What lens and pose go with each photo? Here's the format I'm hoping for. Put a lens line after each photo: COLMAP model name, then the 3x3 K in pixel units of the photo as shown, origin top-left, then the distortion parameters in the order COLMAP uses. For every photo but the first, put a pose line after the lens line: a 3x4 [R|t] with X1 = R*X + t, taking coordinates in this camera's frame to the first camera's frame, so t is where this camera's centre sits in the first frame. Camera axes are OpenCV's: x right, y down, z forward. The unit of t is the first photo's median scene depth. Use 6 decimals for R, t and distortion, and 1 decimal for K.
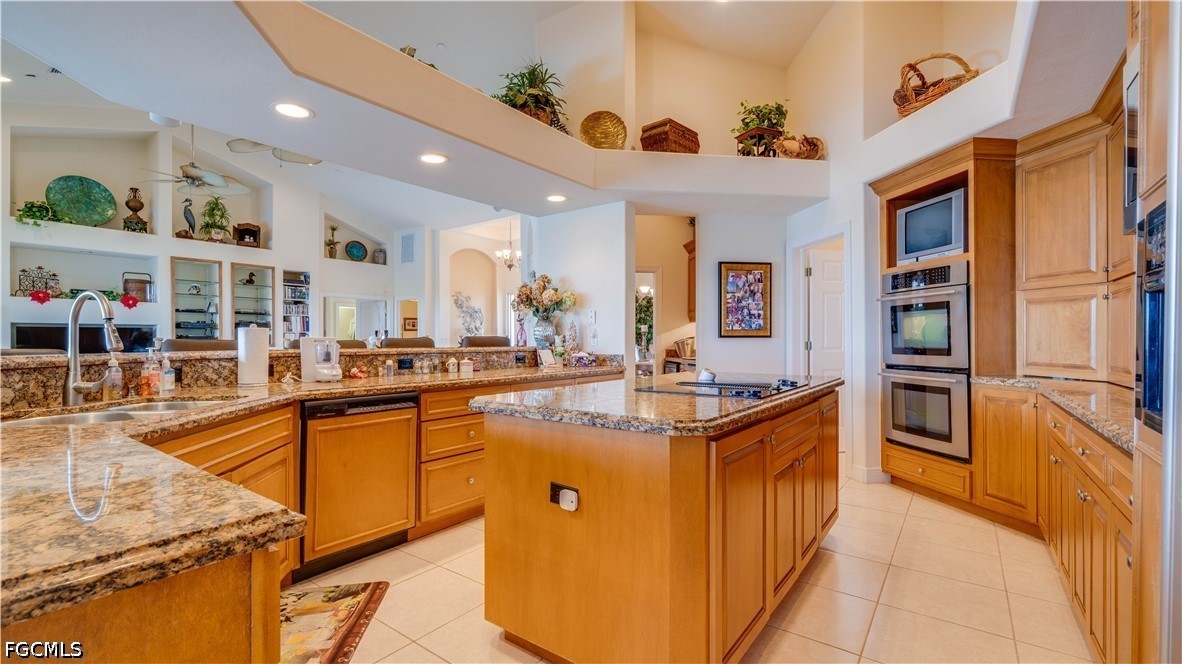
lens RADIAL K [[506.1, 0, 588.4], [0, 506.1, 338.7], [0, 0, 1]] dist [0.001947, 0.000735]
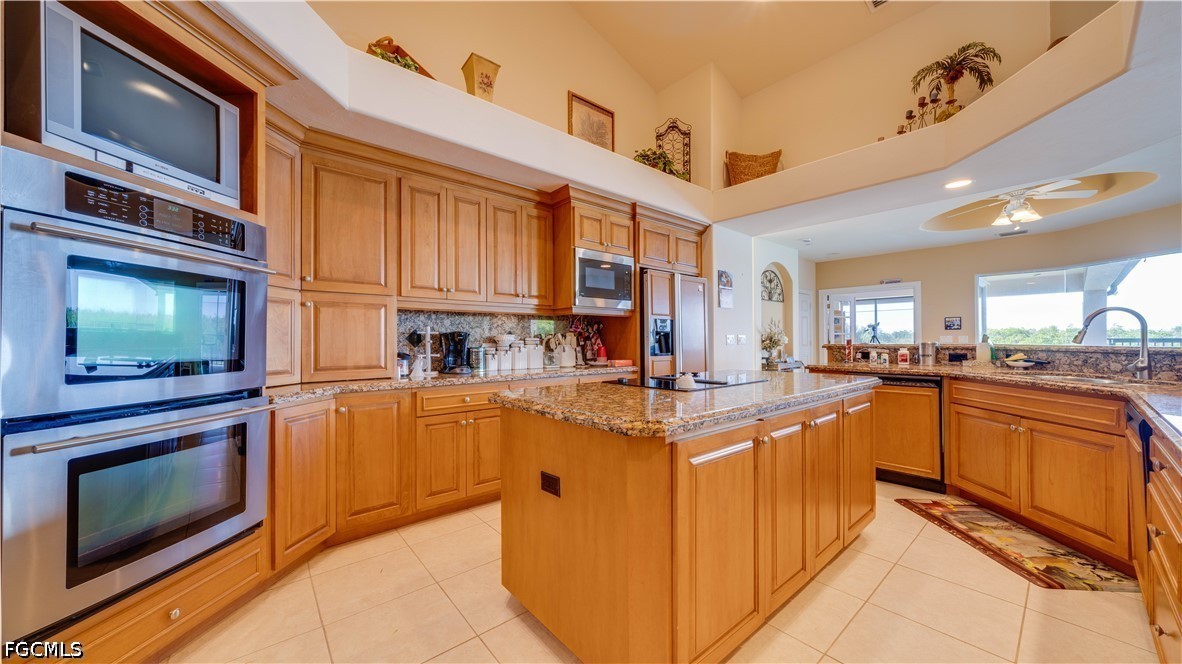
lens RADIAL K [[405.6, 0, 591.4], [0, 405.6, 336.7], [0, 0, 1]] dist [-0.006341, -0.000322]
pose [[-0.972289, 0.009882, 0.233575, 0.217685], [0.007007, 0.999889, -0.013134, 0.002484], [-0.233679, -0.011133, -0.972250, 1.615001]]
